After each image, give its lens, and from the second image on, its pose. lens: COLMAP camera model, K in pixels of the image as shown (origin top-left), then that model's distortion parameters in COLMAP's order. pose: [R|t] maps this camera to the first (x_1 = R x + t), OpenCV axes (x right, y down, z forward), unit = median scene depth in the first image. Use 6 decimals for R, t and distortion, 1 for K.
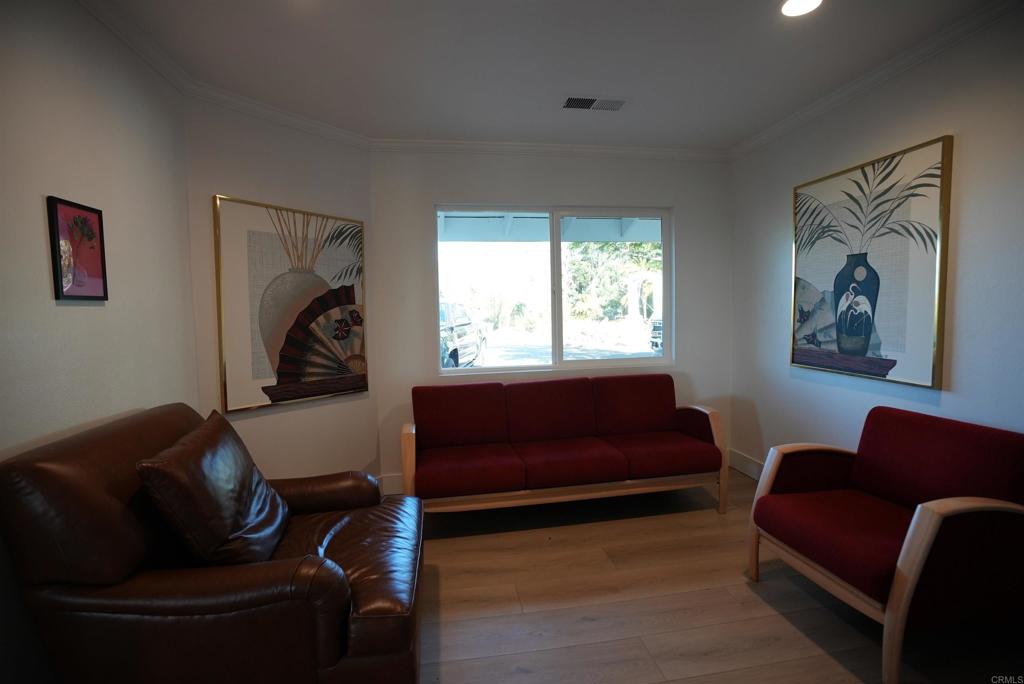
lens RADIAL K [[474.1, 0, 502.6], [0, 474.1, 347.3], [0, 0, 1]] dist [-0.066513, 0.022802]
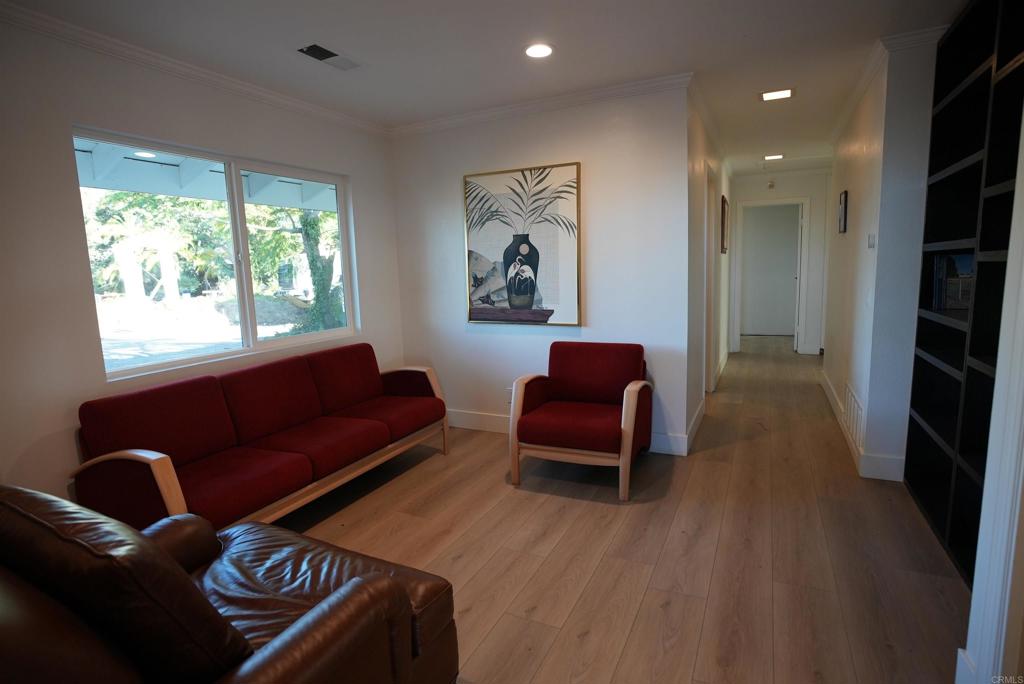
lens RADIAL K [[514.4, 0, 522.4], [0, 514.4, 341.5], [0, 0, 1]] dist [-0.041362, 0.013422]
pose [[0.580391, -0.110351, 0.806827, -0.453847], [0.081215, 0.993680, 0.077485, -0.005452], [-0.810278, 0.020554, 0.585685, 0.102635]]
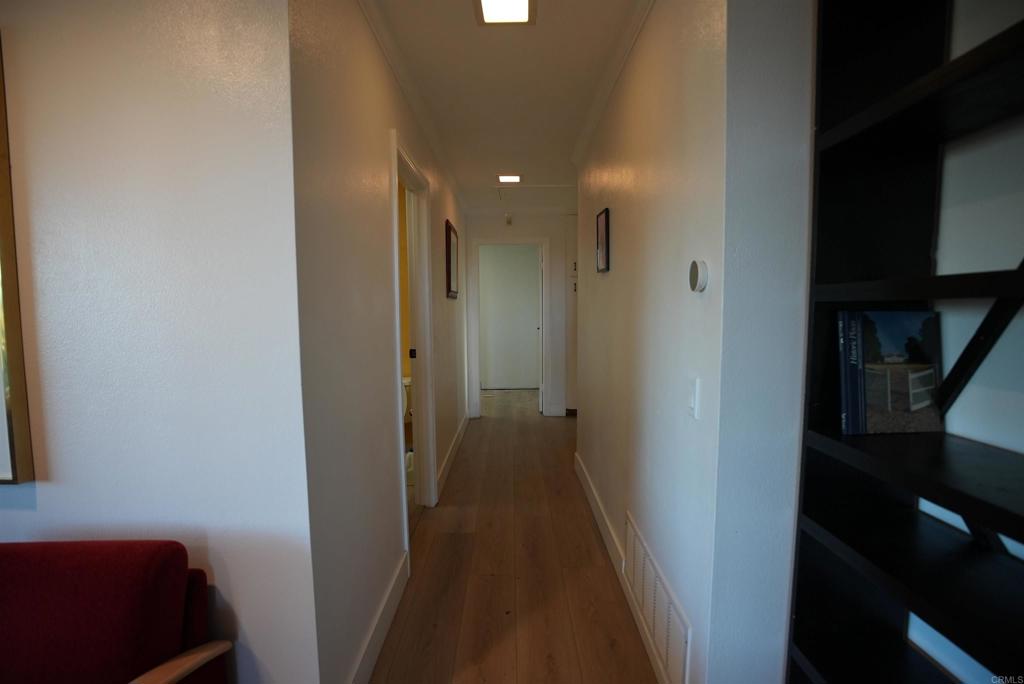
lens RADIAL K [[474.1, 0, 514.6], [0, 474.1, 342.0], [0, 0, 1]] dist [-0.066513, 0.022802]
pose [[0.170938, -0.049992, 0.984013, 0.405028], [0.077758, 0.996281, 0.037107, -0.042371], [-0.982209, 0.070172, 0.174189, 0.229210]]
